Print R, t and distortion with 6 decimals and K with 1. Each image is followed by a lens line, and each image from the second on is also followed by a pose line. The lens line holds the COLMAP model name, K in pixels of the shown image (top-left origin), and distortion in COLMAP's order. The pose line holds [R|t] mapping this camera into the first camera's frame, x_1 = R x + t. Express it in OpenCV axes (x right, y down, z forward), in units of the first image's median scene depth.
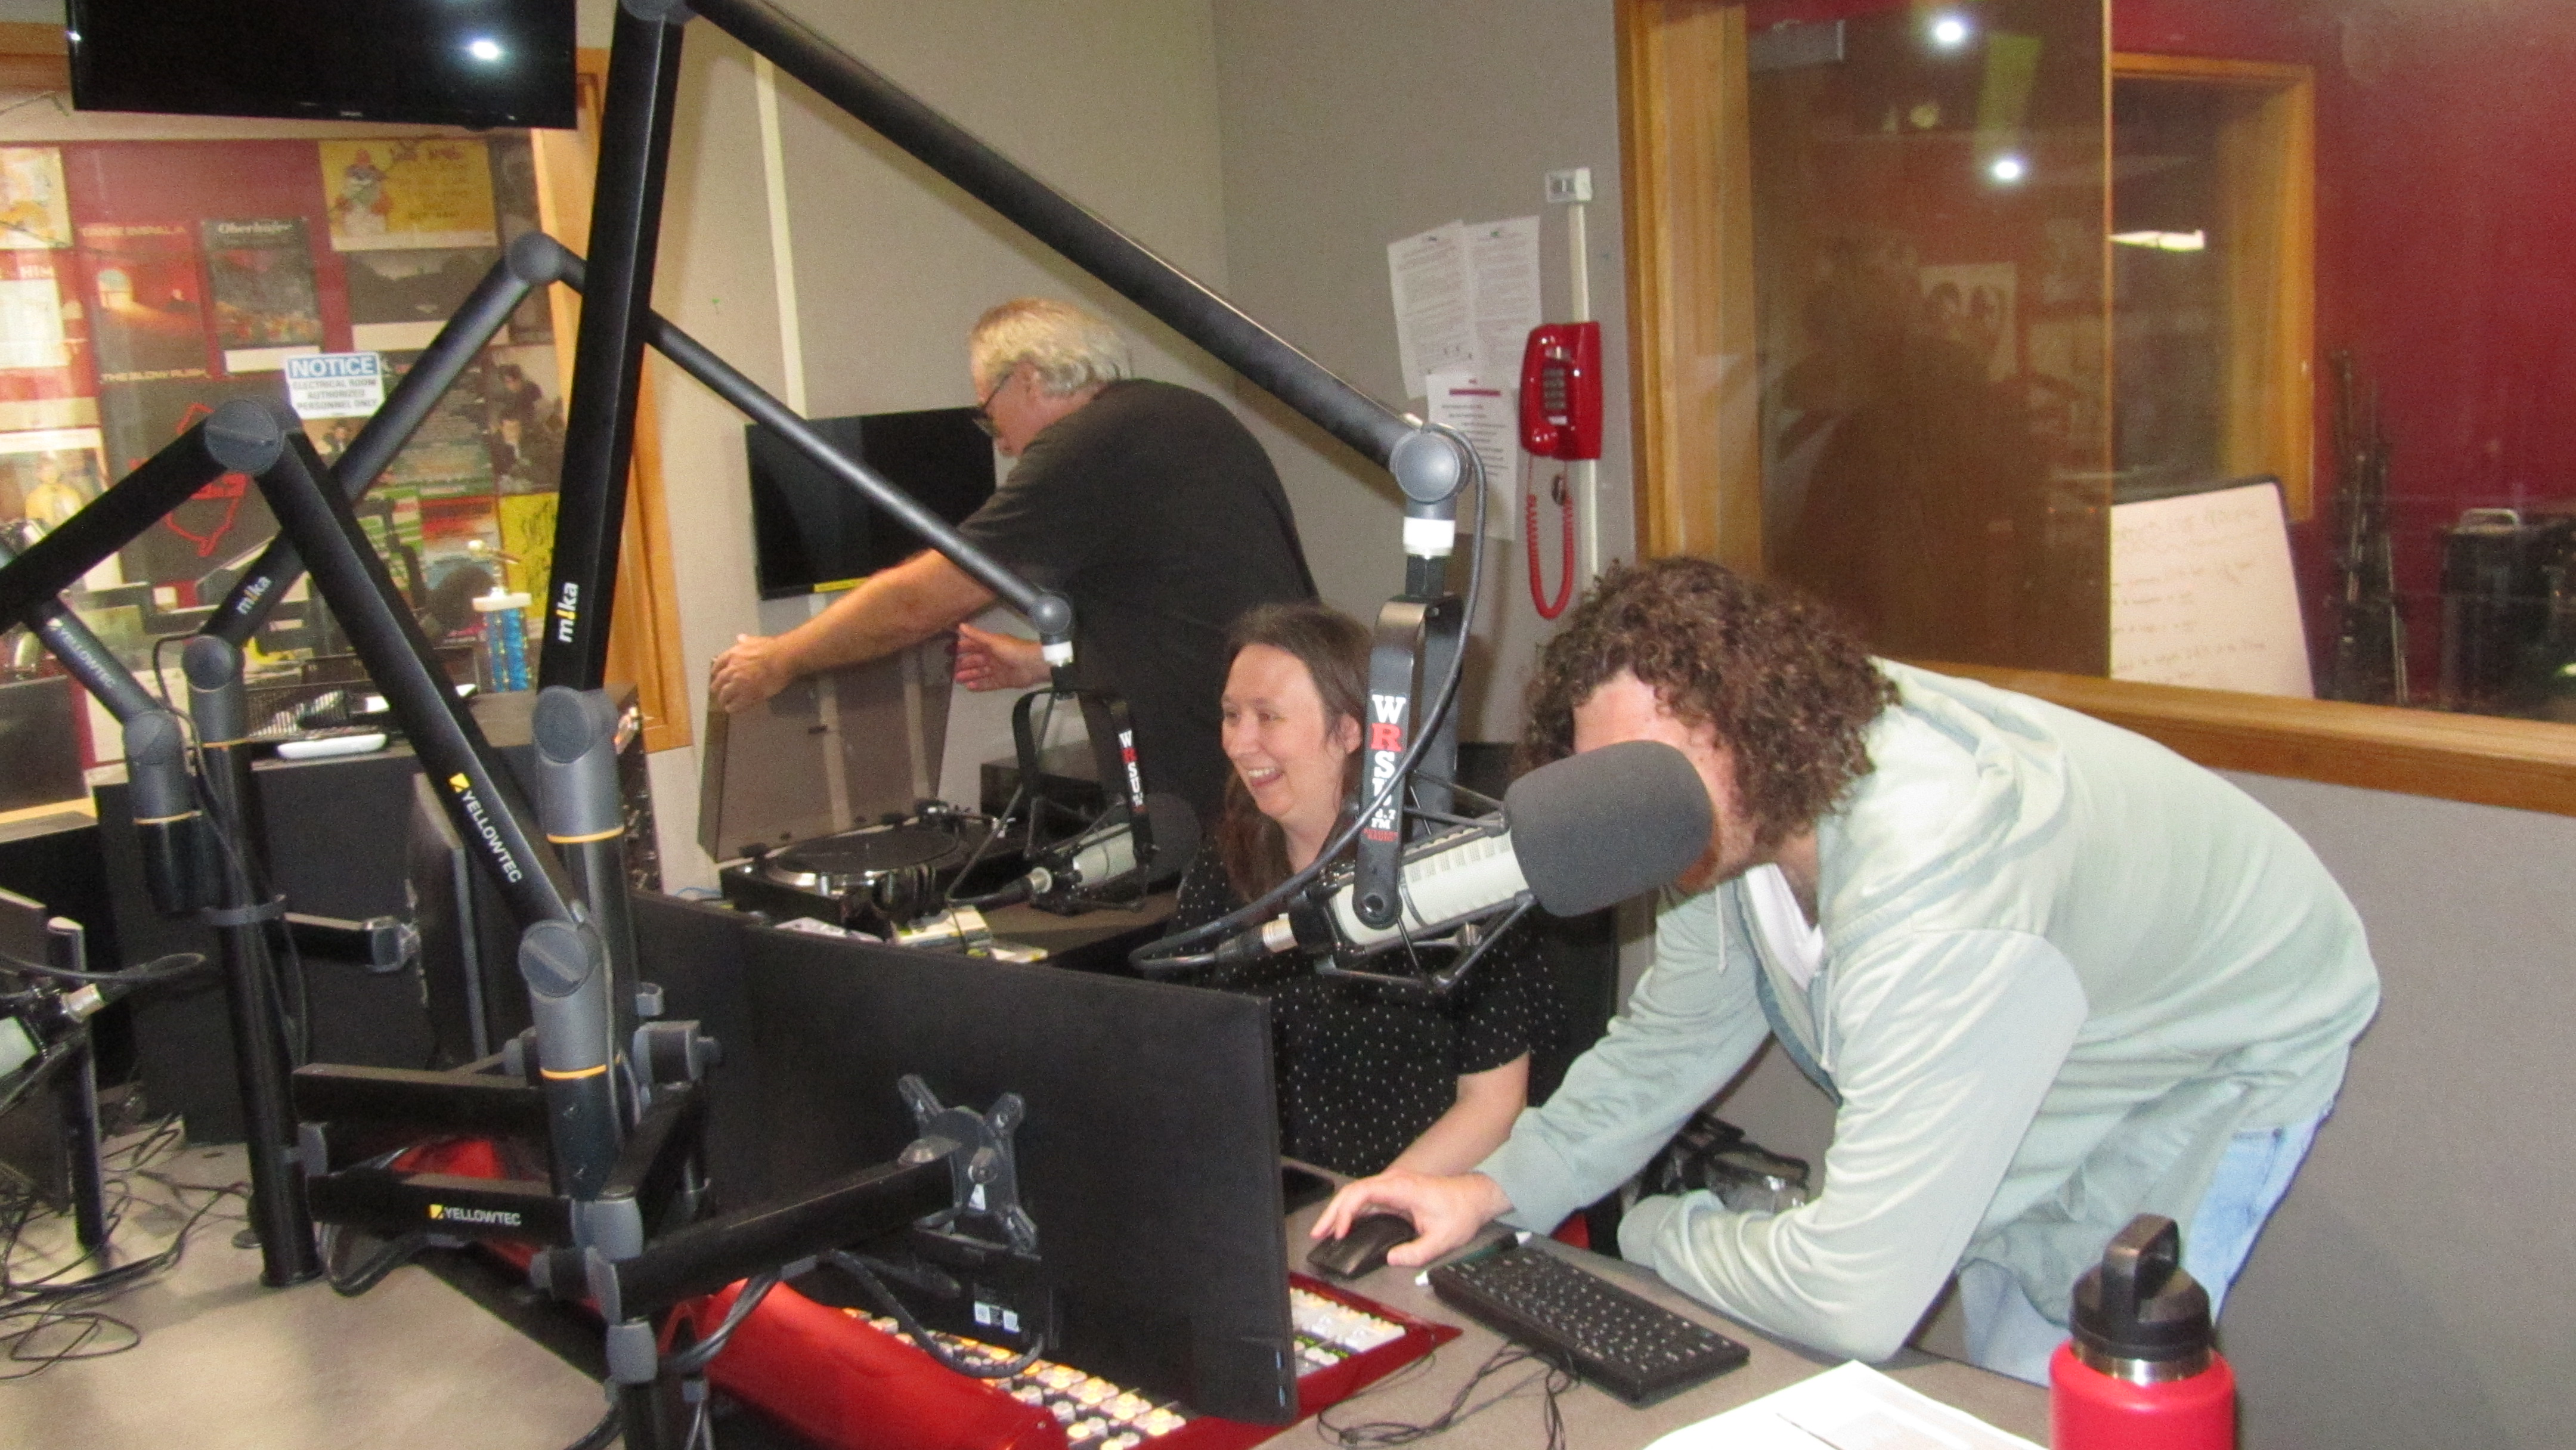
lens RADIAL K [[2084.6, 0, 1289.9], [0, 2084.6, 721.5], [0, 0, 1]] dist [-0.044180, 0.011713]
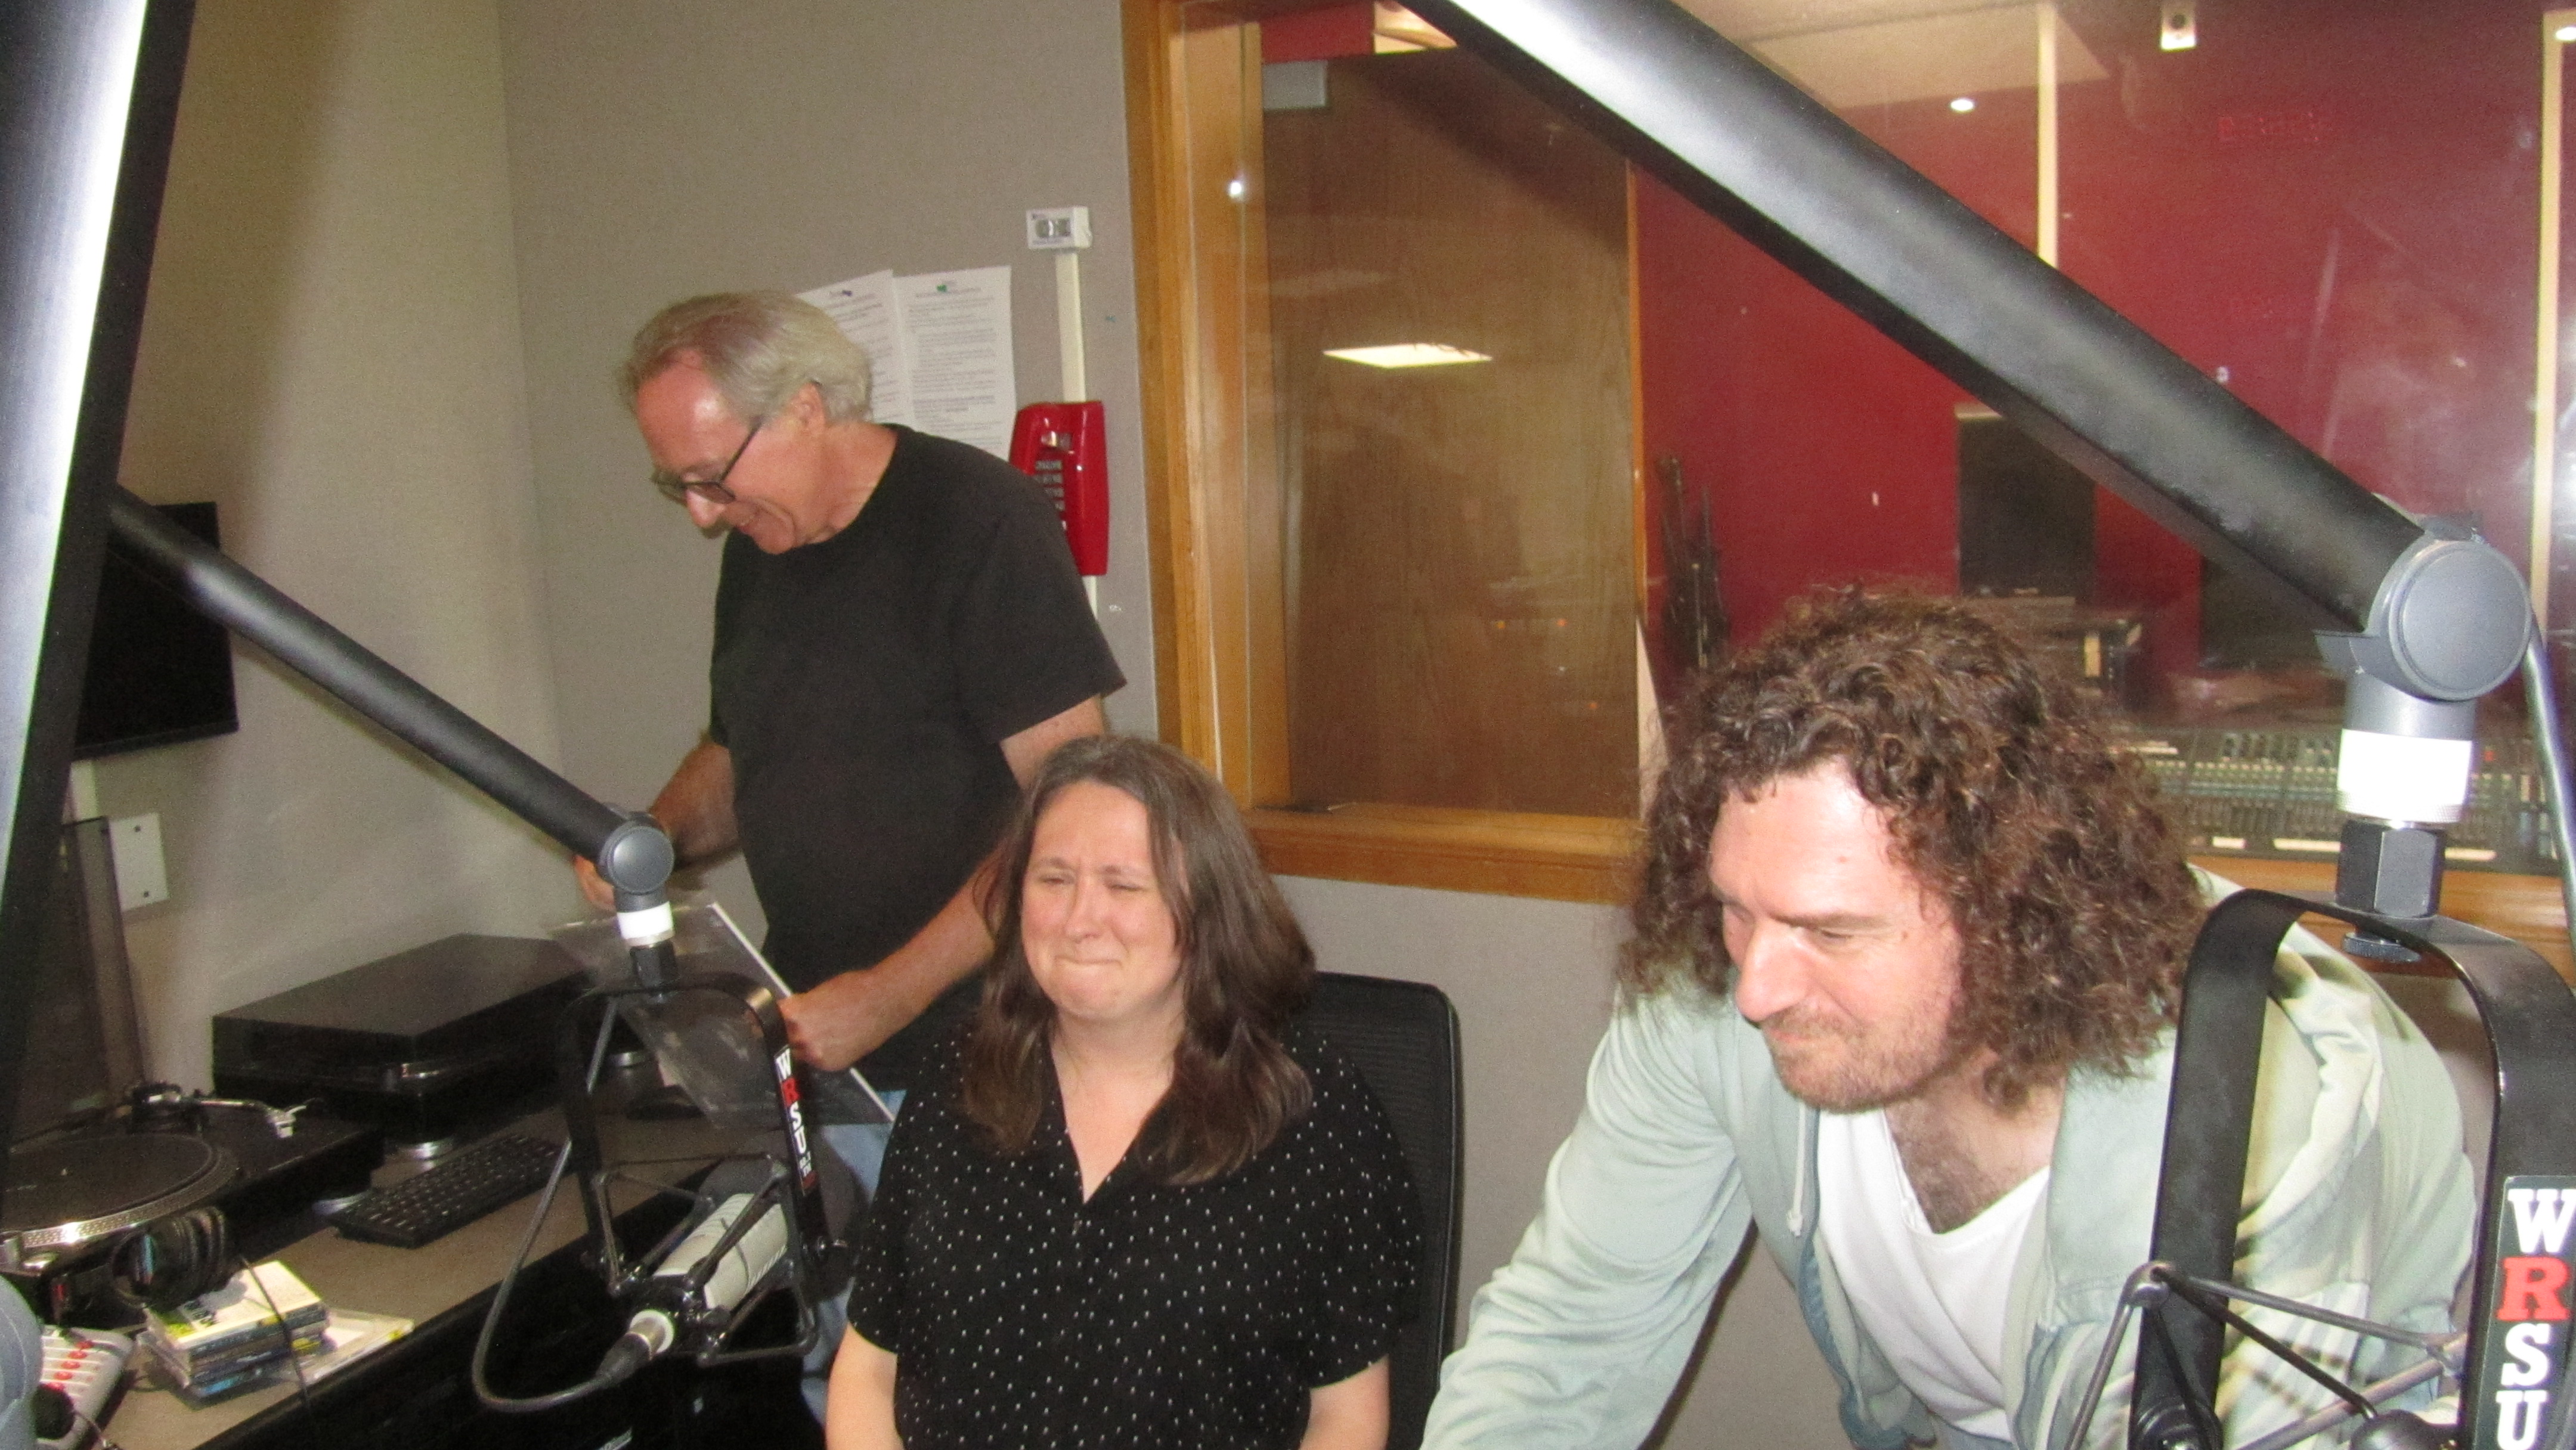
lens RADIAL K [[2084.6, 0, 1285.0], [0, 2084.6, 728.6], [0, 0, 1]] dist [-0.044180, 0.011713]
pose [[0.910401, -0.034559, 0.412281, -0.185258], [0.054580, 0.997828, -0.036882, -0.055057], [-0.410110, 0.056080, 0.910310, 0.404675]]
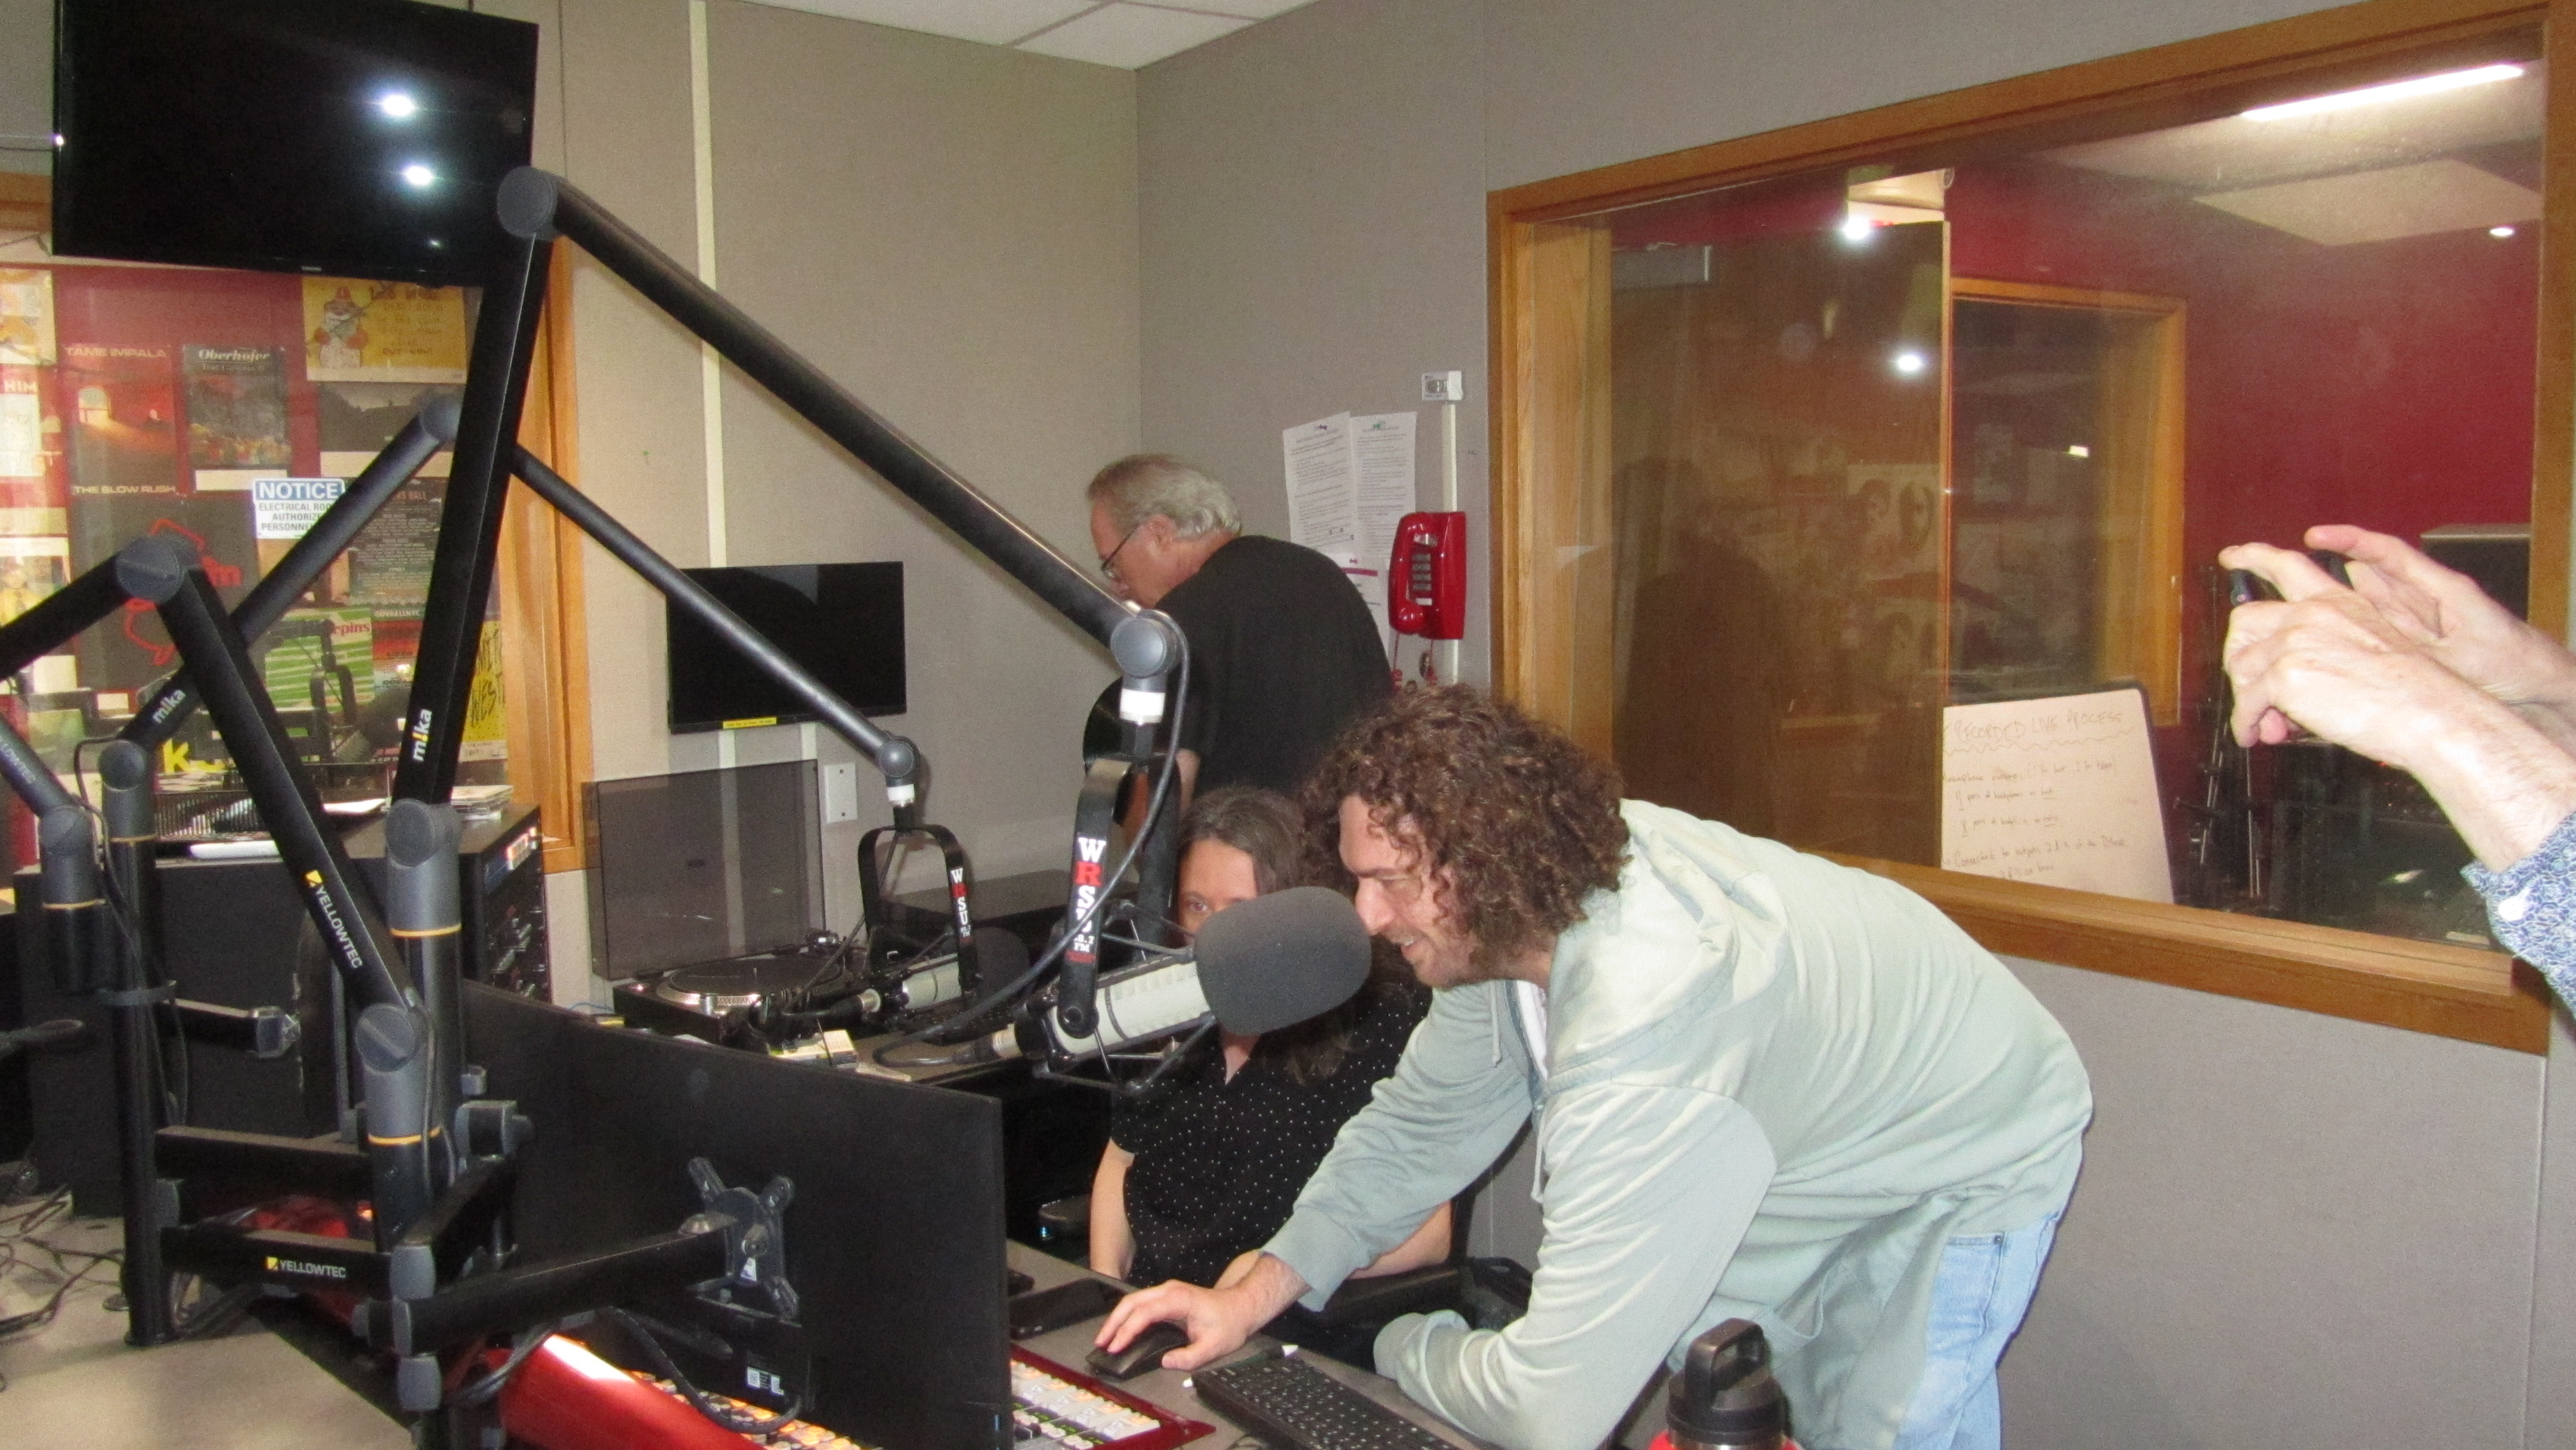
lens RADIAL K [[2084.6, 0, 1288.7], [0, 2084.6, 721.4], [0, 0, 1]] dist [-0.044180, 0.011713]
pose [[0.998848, 0.046566, 0.011623, 0.078300], [-0.045541, 0.996010, -0.076750, 0.003861], [-0.015150, 0.076133, 0.996983, -0.101115]]
